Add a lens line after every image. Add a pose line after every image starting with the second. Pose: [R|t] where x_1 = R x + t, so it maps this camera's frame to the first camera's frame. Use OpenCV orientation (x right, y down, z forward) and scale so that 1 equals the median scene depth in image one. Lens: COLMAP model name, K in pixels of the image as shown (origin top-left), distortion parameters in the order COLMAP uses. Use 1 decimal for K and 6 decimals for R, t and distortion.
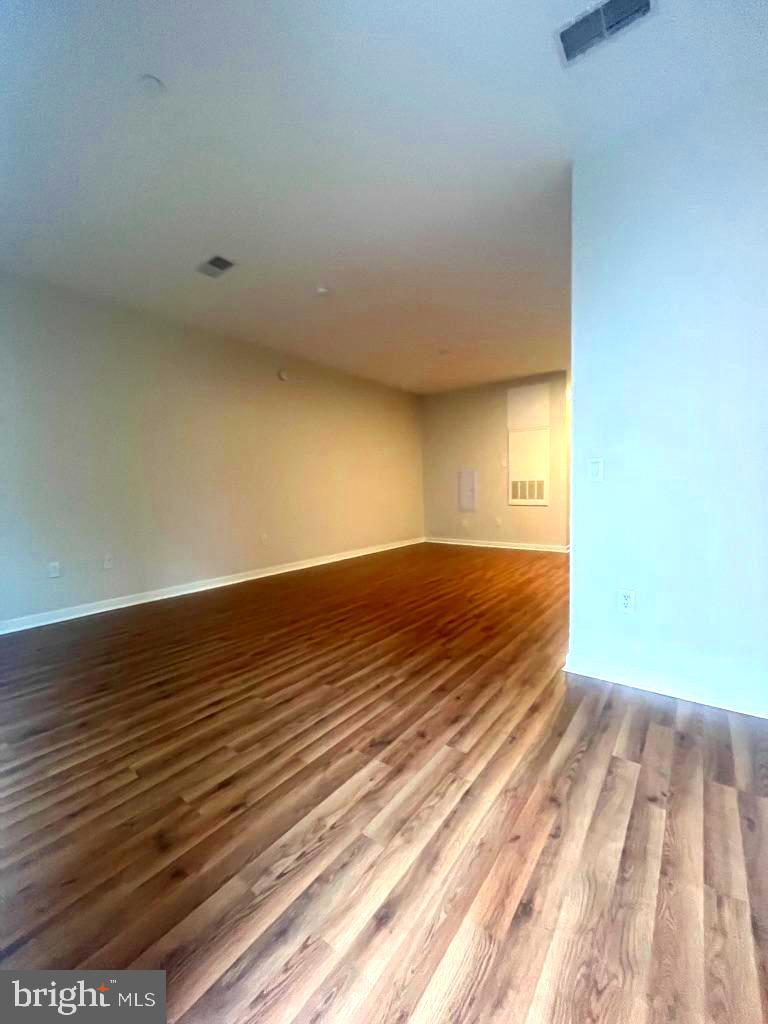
lens RADIAL K [[414.9, 0, 385.6], [0, 414.9, 513.5], [0, 0, 1]] dist [-0.000471, 0.001000]
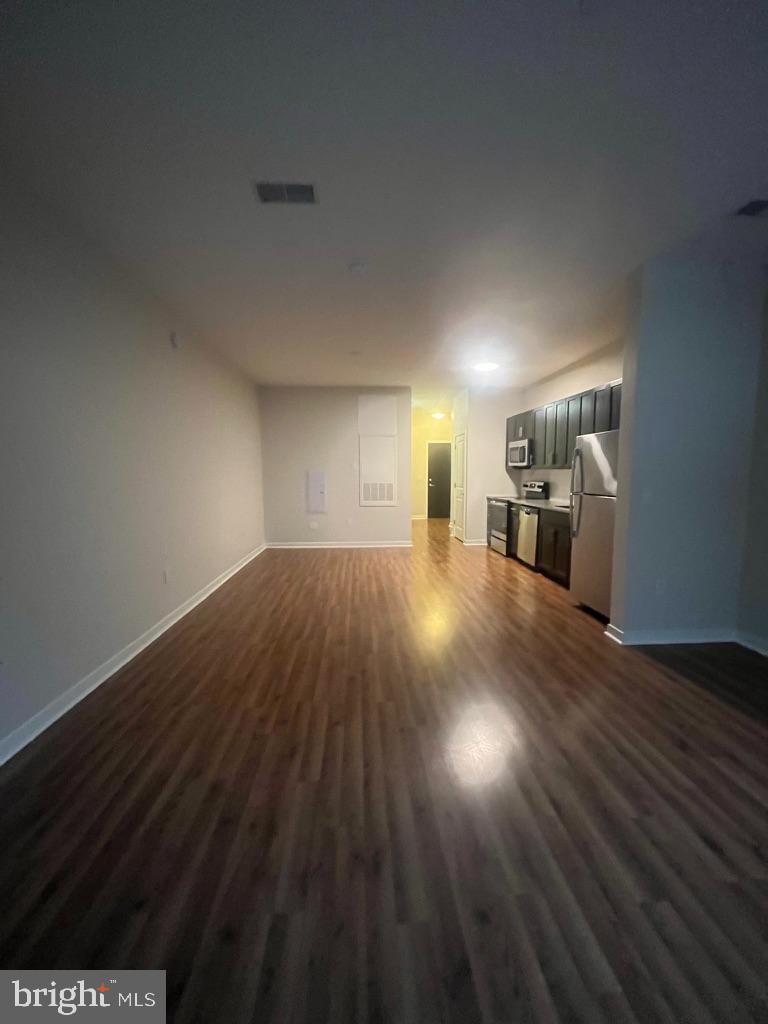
lens RADIAL K [[414.9, 0, 383.6], [0, 414.9, 507.2], [0, 0, 1]] dist [-0.000471, 0.001000]
pose [[0.754979, -0.036081, 0.654756, -1.485490], [0.029113, 0.999345, 0.021500, -0.165454], [-0.655103, 0.002830, 0.755534, 0.731880]]
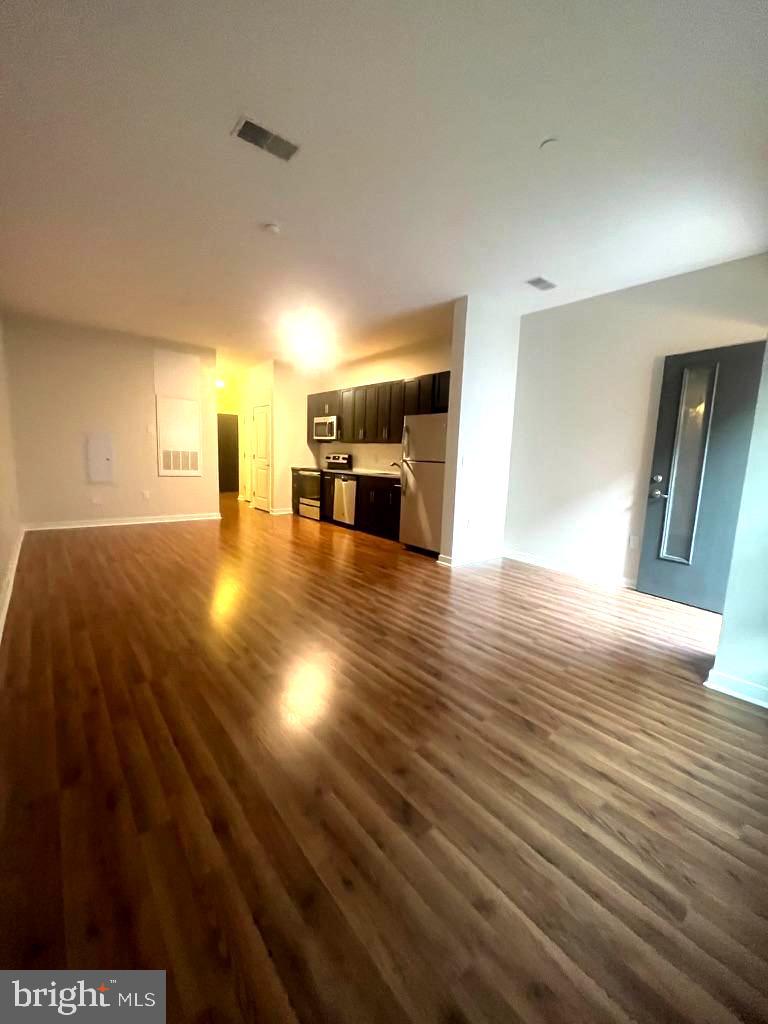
lens RADIAL K [[414.9, 0, 383.3], [0, 414.9, 508.7], [0, 0, 1]] dist [-0.000471, 0.001000]
pose [[0.227480, -0.097019, 0.968938, -2.132781], [0.023580, 0.995282, 0.094120, -0.101940], [-0.973497, 0.001437, 0.228694, 1.292271]]
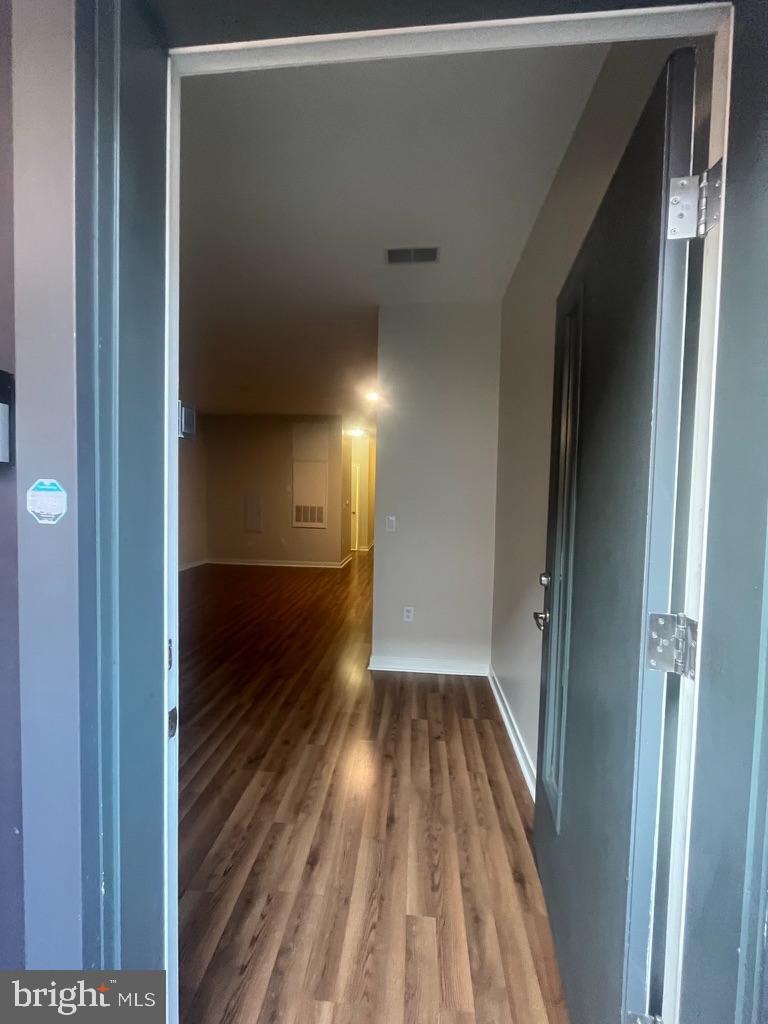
lens RADIAL K [[414.9, 0, 389.9], [0, 414.9, 513.3], [0, 0, 1]] dist [-0.000471, 0.001000]
pose [[0.835364, 0.016160, 0.549459, -0.397008], [-0.005516, 0.999764, -0.021019, -0.154017], [-0.549669, 0.014528, 0.835256, -0.262981]]
